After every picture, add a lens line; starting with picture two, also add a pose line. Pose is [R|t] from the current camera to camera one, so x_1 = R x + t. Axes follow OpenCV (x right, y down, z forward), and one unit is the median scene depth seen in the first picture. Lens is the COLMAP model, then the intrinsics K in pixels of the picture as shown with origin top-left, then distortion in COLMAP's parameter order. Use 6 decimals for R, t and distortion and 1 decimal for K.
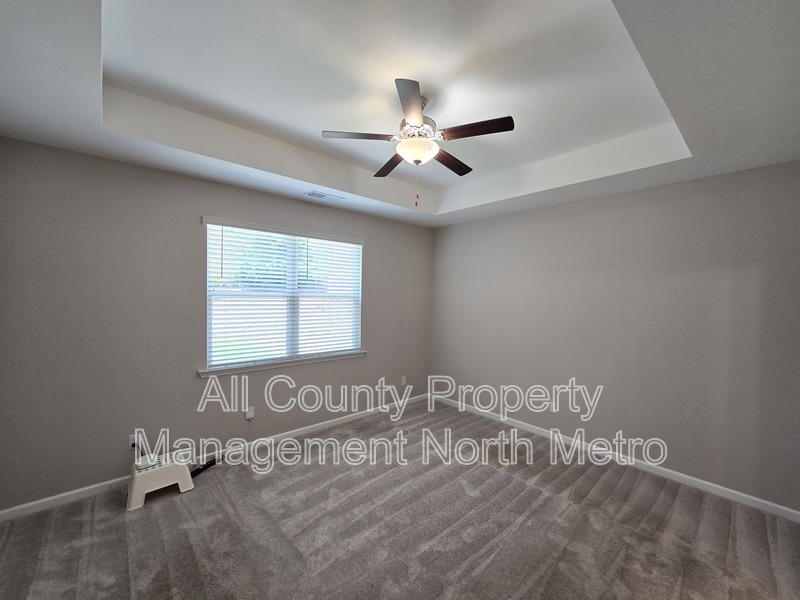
lens RADIAL K [[329.1, 0, 403.2], [0, 329.1, 300.9], [0, 0, 1]] dist [0.003416, 0.000114]
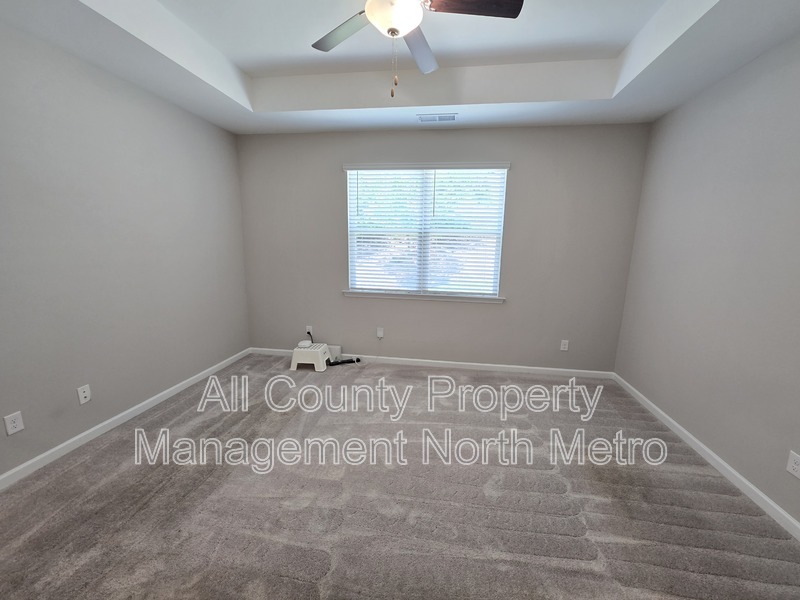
lens RADIAL K [[329.1, 0, 401.7], [0, 329.1, 297.4], [0, 0, 1]] dist [0.003416, 0.000114]
pose [[0.644306, 0.140376, -0.751774, 0.478668], [-0.021798, 0.985981, 0.165427, 0.020167], [0.764457, -0.090199, 0.638334, 0.330102]]
